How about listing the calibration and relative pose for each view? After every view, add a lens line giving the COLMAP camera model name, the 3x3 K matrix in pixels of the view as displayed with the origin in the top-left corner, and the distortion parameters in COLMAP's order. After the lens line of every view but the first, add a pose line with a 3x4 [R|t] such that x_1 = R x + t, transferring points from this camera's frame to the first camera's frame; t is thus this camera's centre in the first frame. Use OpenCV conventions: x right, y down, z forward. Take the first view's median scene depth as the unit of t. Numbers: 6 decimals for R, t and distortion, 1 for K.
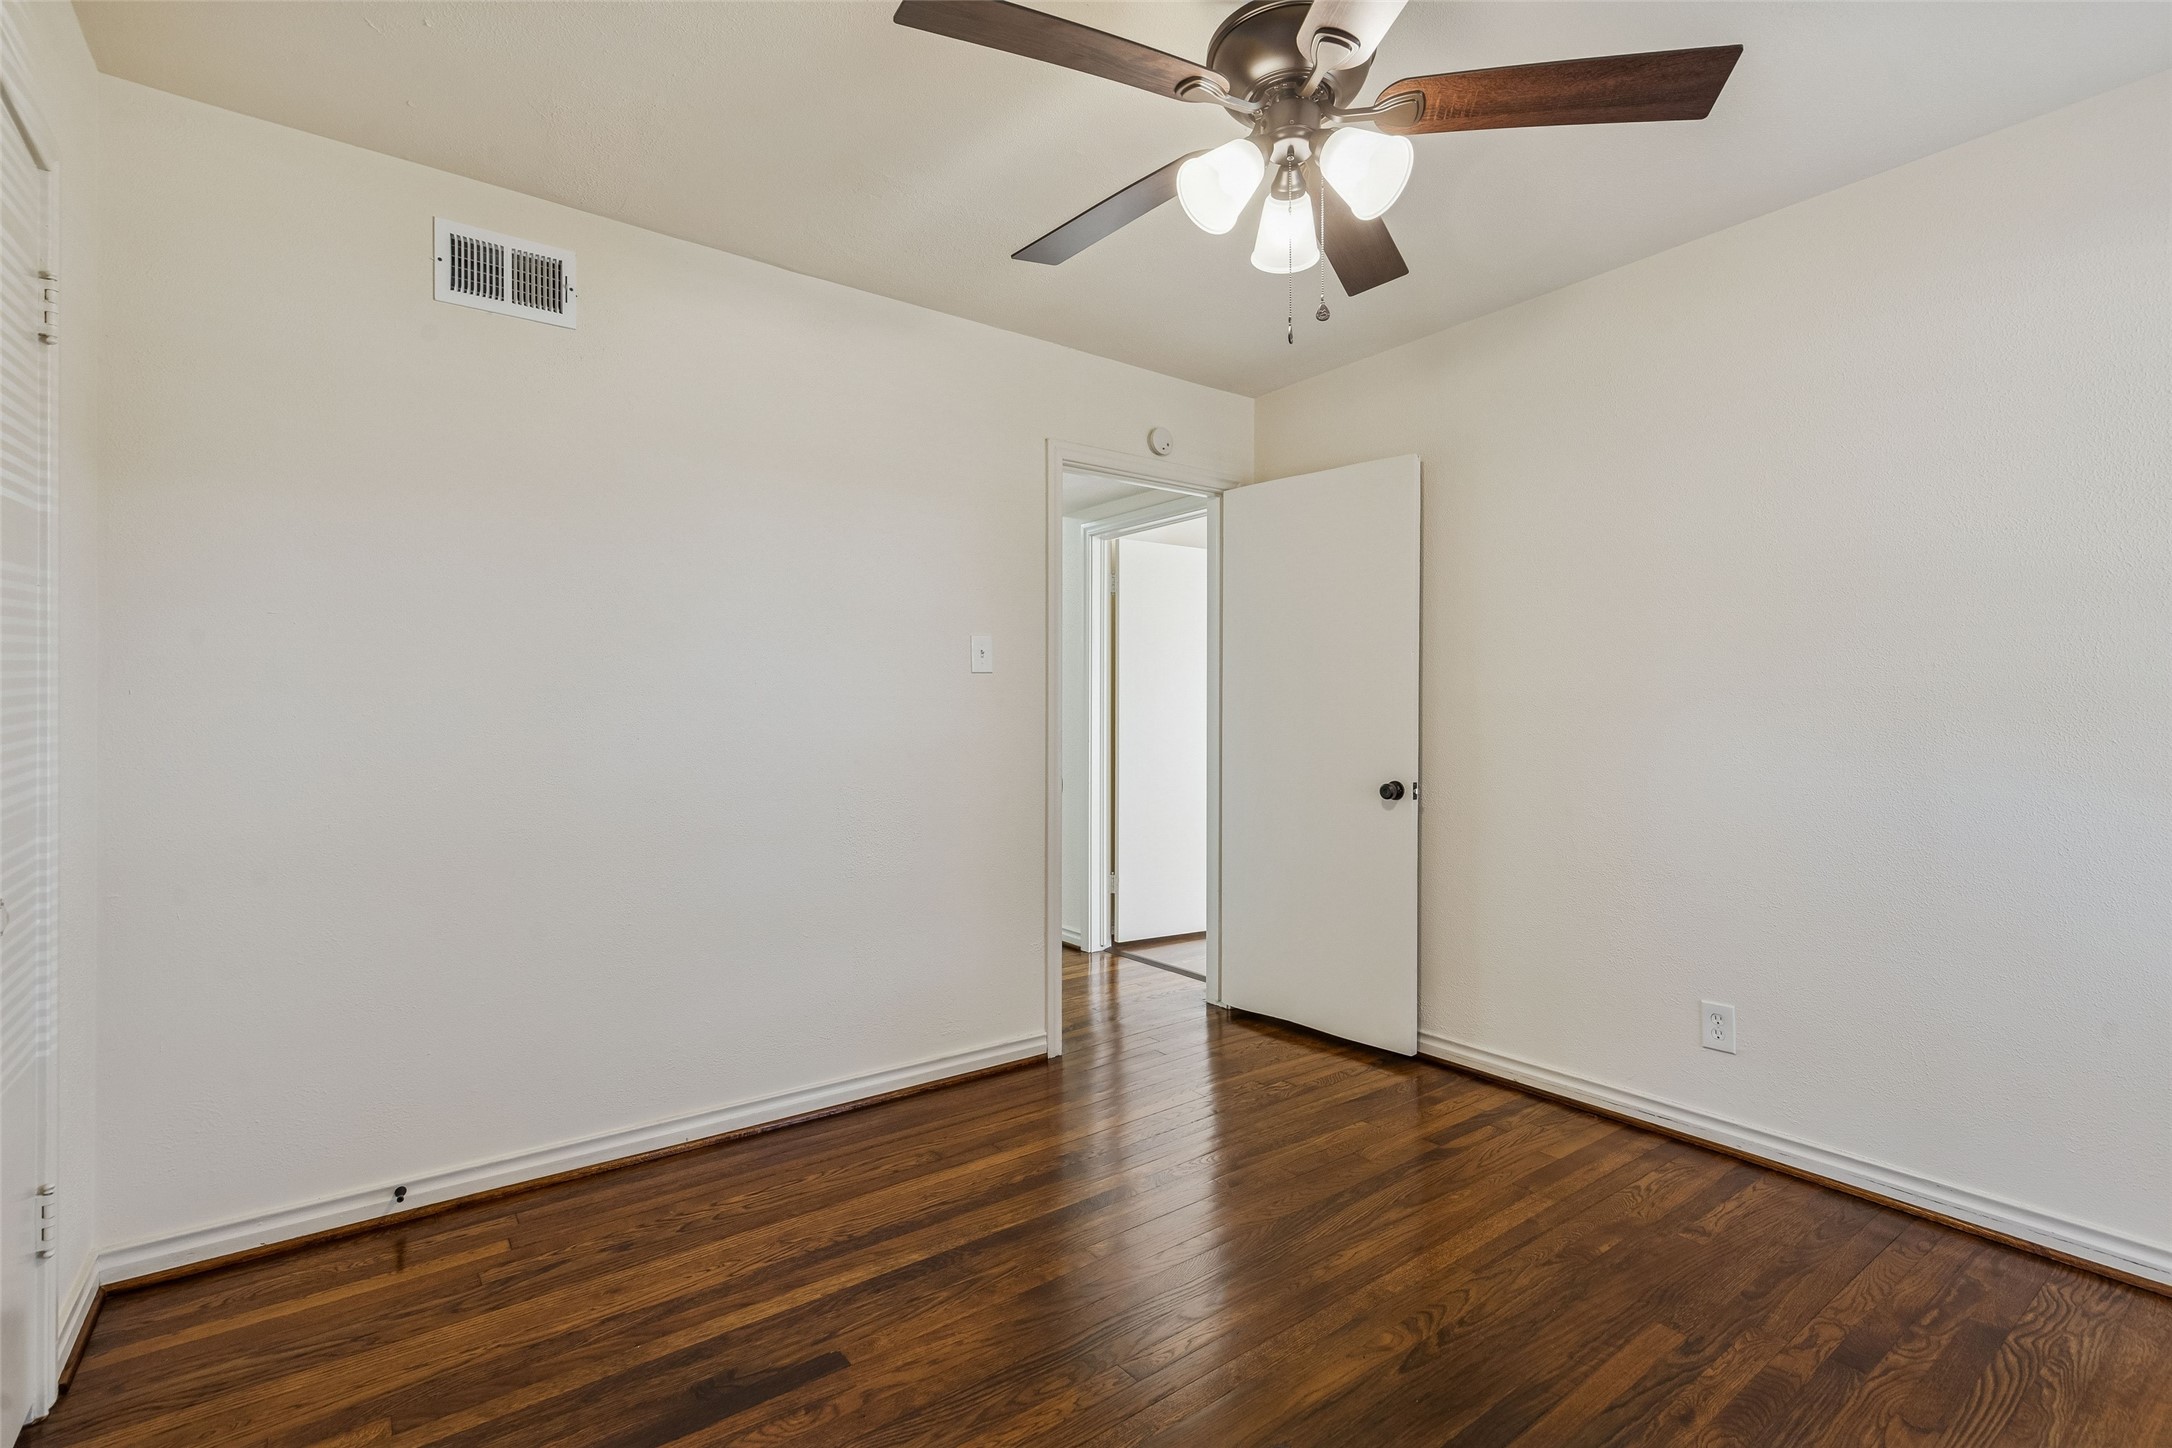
lens RADIAL K [[974.9, 0, 1084.7], [0, 974.9, 721.9], [0, 0, 1]] dist [0.006349, -0.001386]
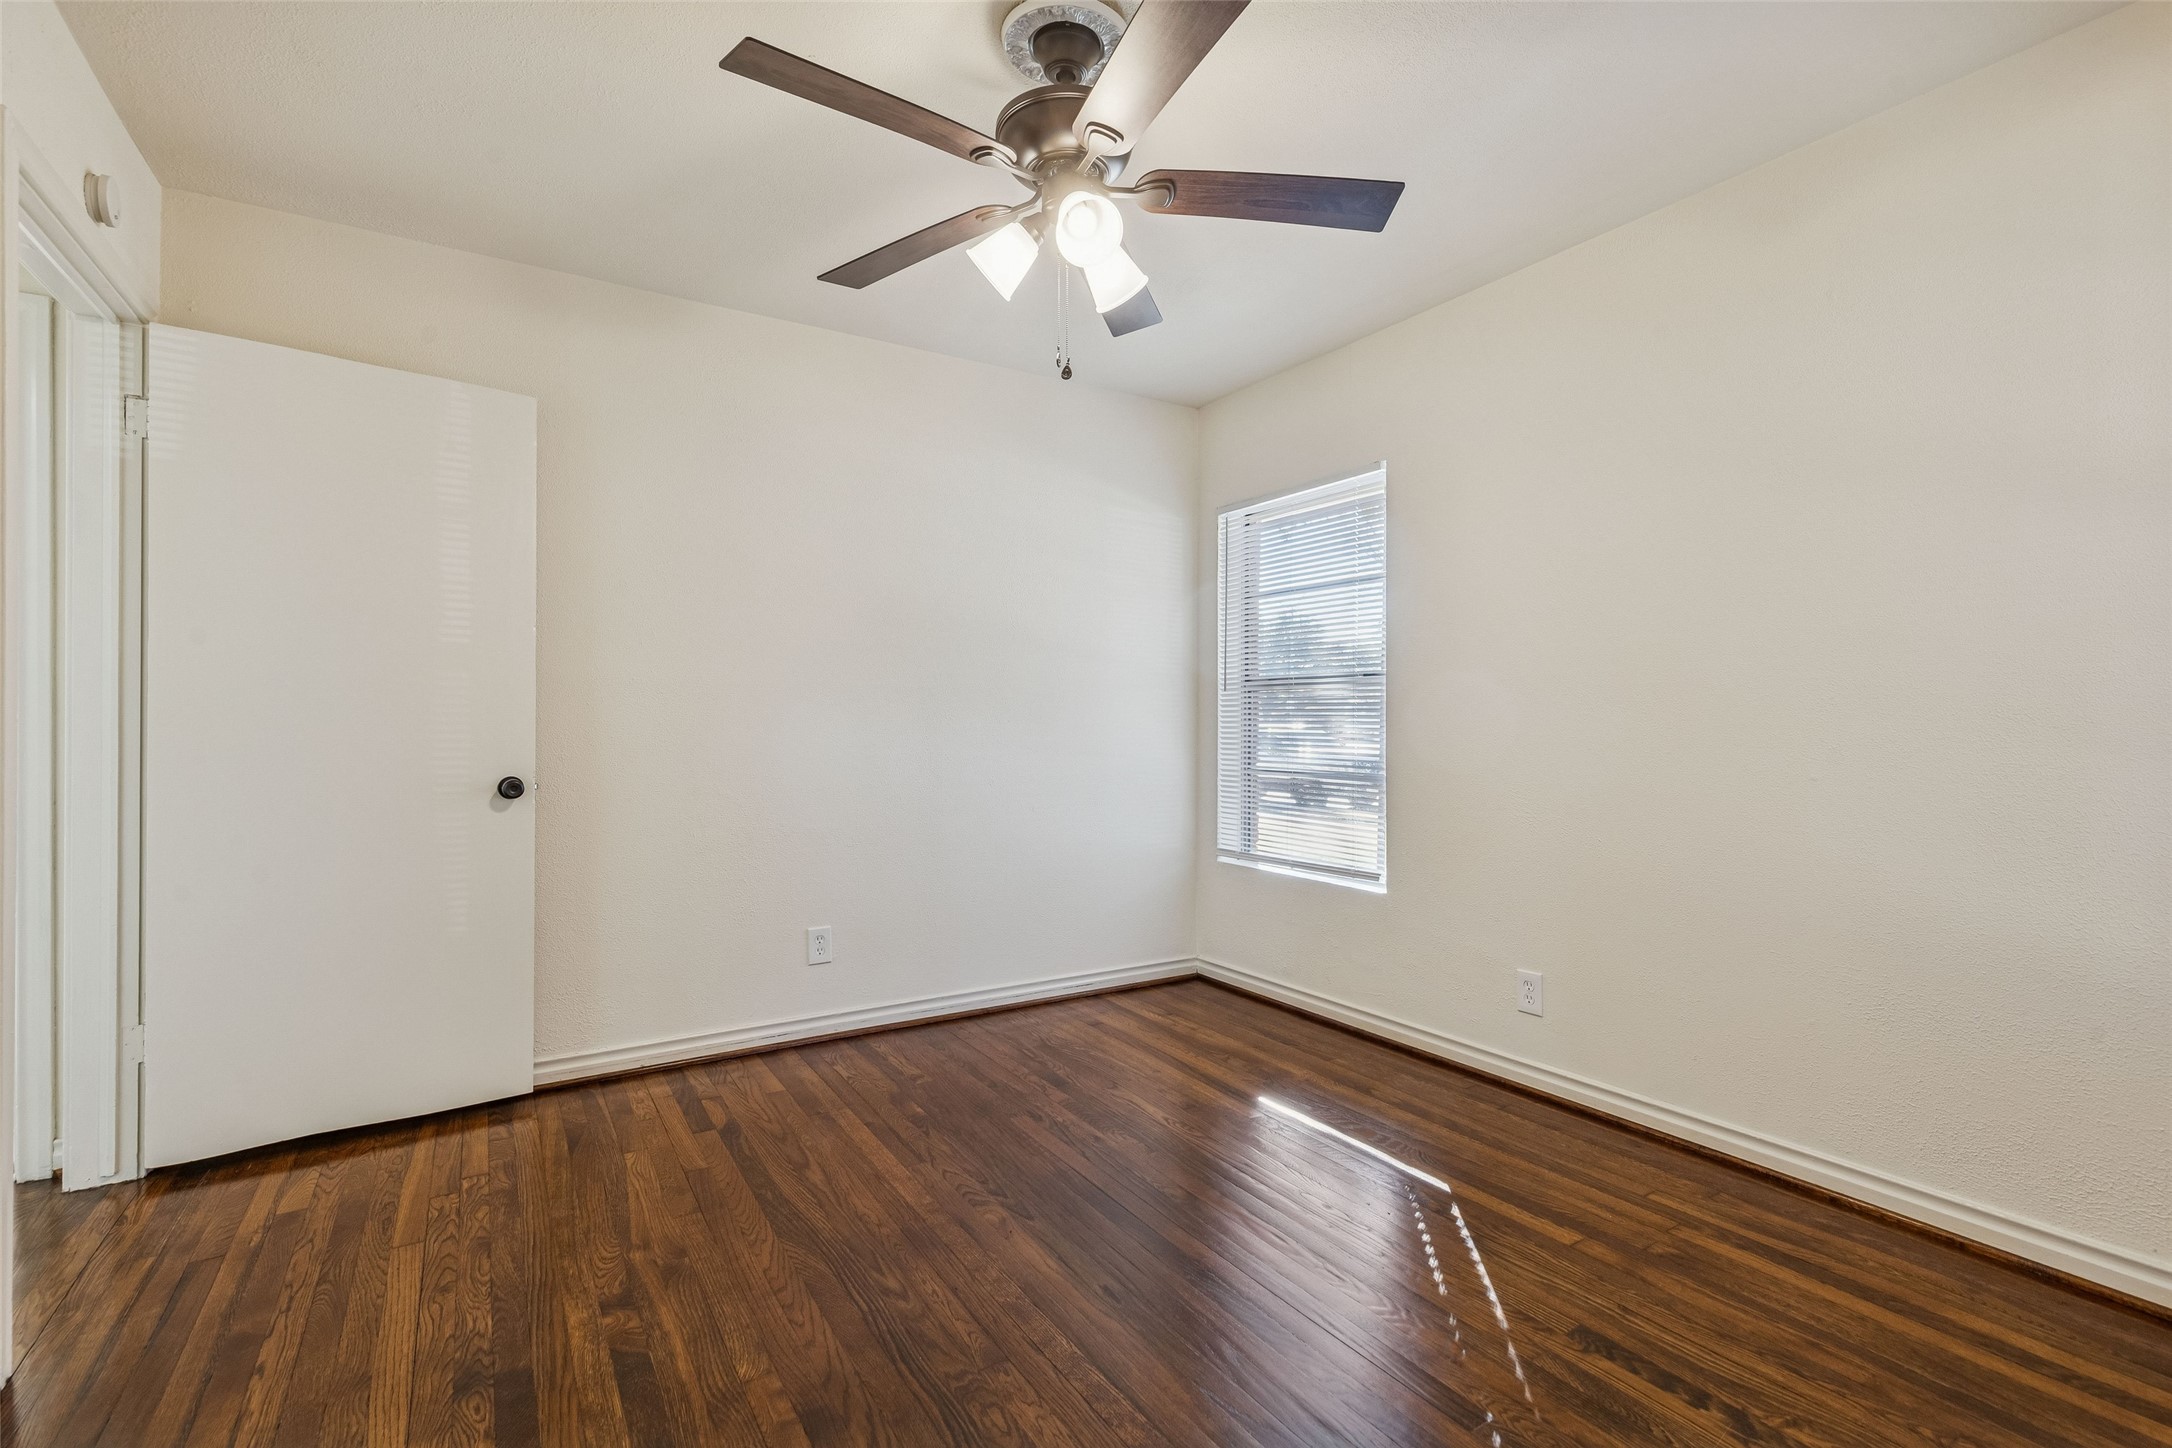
lens RADIAL K [[974.9, 0, 1081.4], [0, 974.9, 719.8], [0, 0, 1]] dist [0.006349, -0.001386]
pose [[0.083211, 0.005345, 0.996518, -0.665590], [0.000389, 0.999985, -0.005396, 0.023838], [-0.996532, 0.000836, 0.083208, 0.603561]]
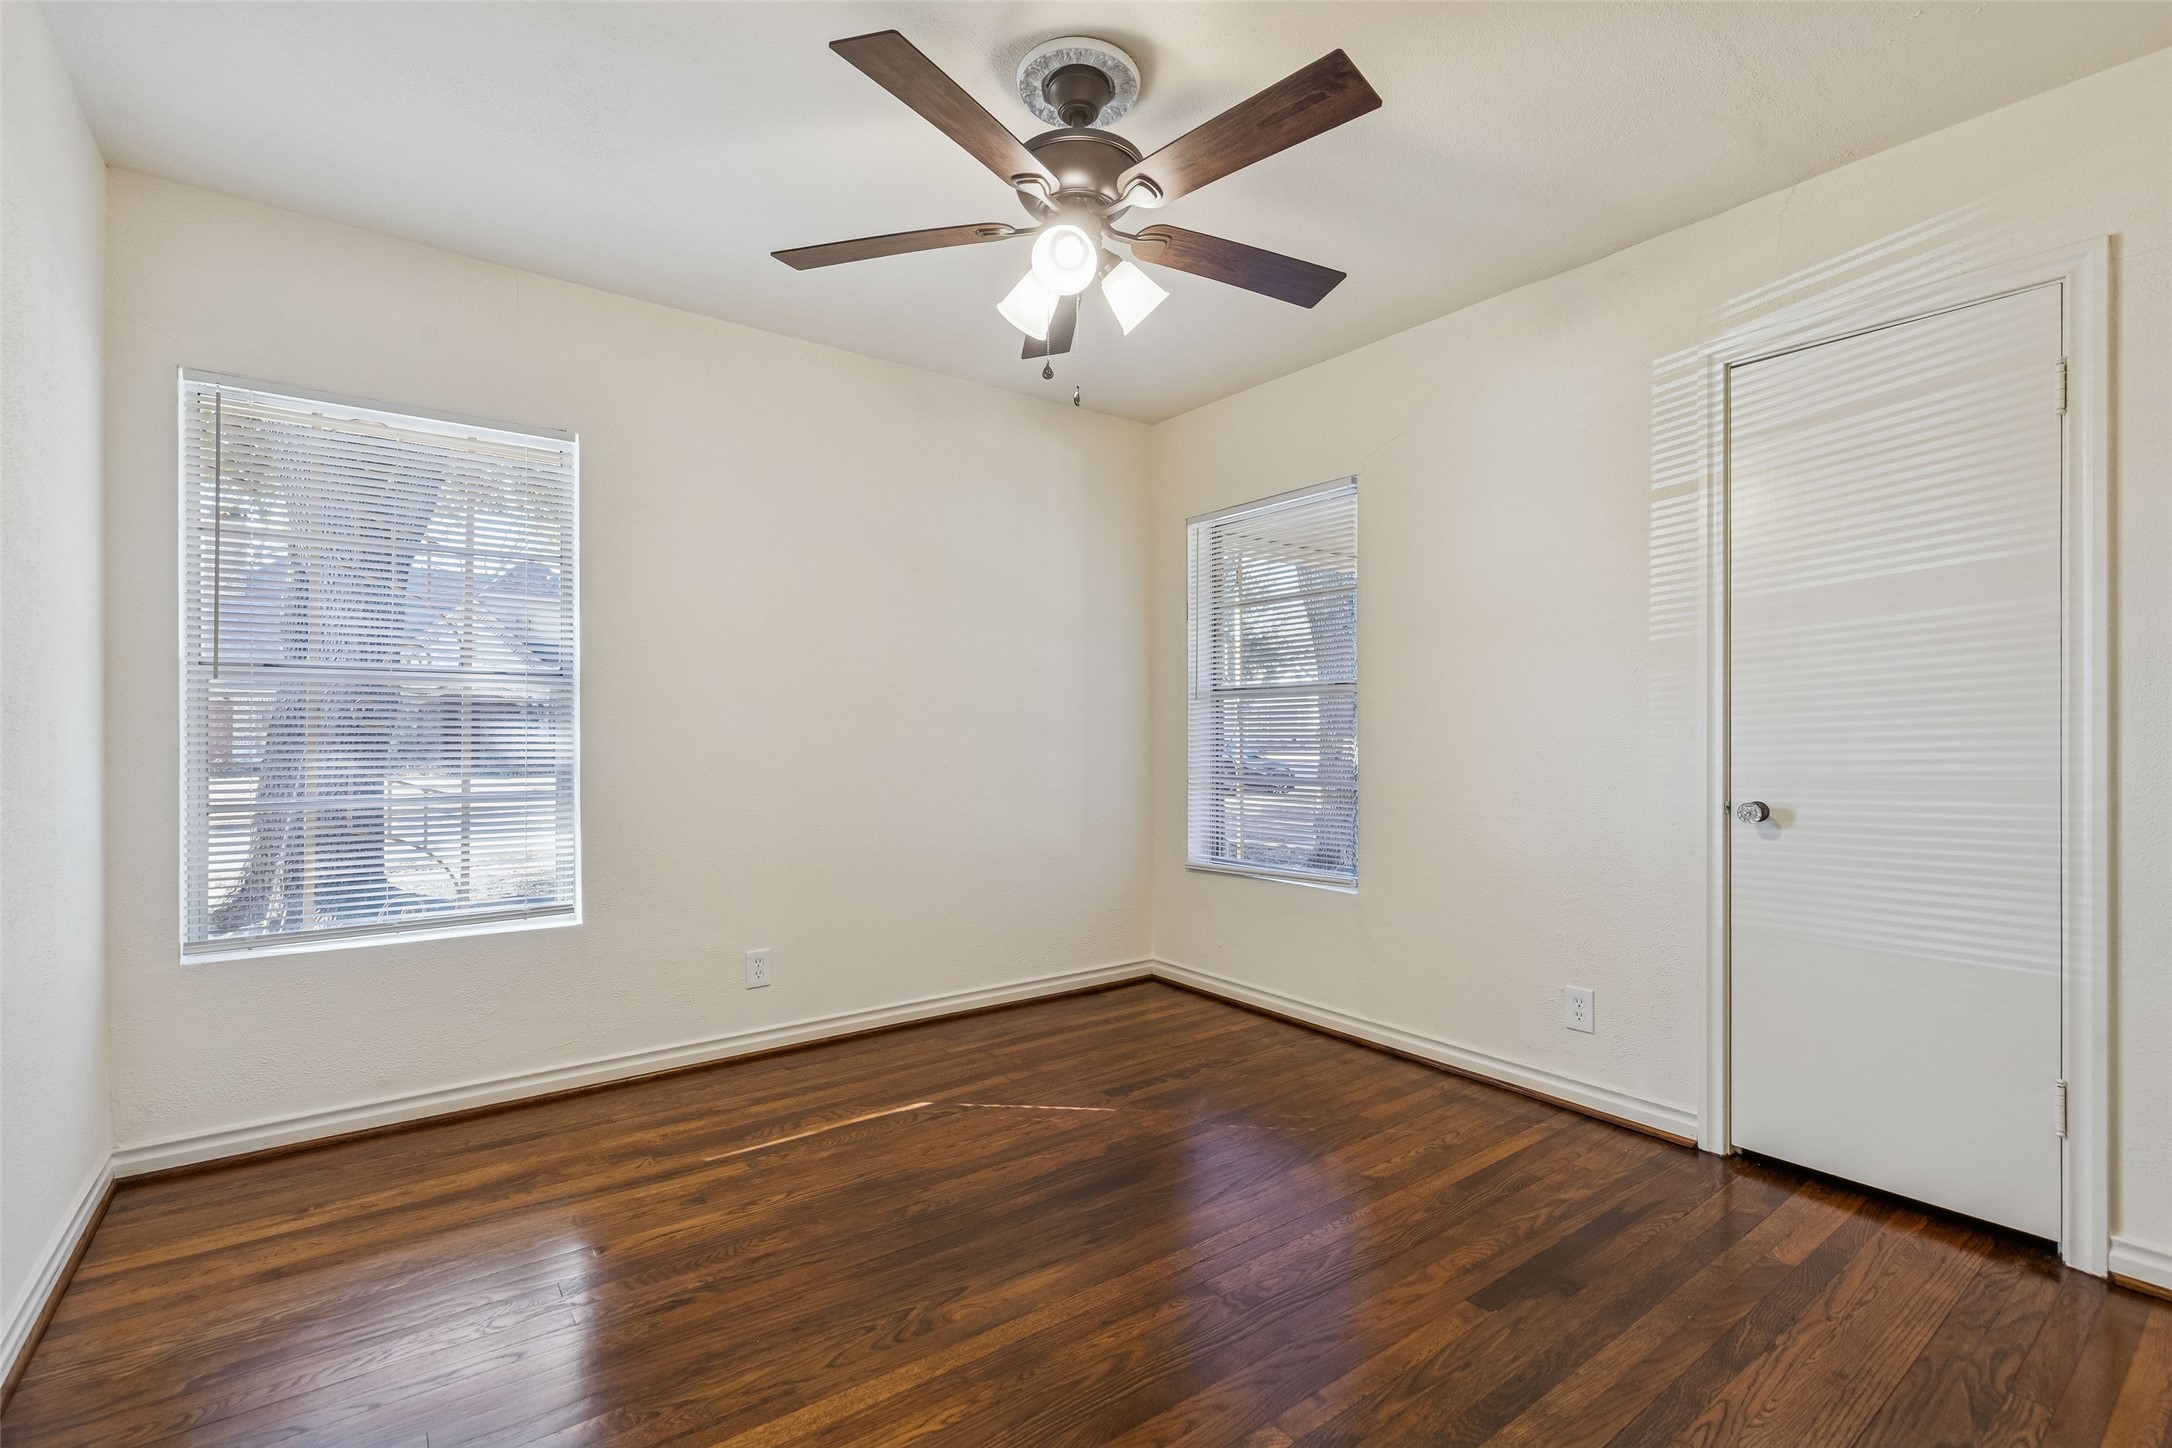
lens RADIAL K [[974.9, 0, 1082.6], [0, 974.9, 733.1], [0, 0, 1]] dist [0.006349, -0.001386]
pose [[-0.999999, -0.000745, 0.000904, 0.137420], [-0.000741, 0.999991, 0.004267, 0.016589], [-0.000907, 0.004267, -0.999990, 1.536329]]
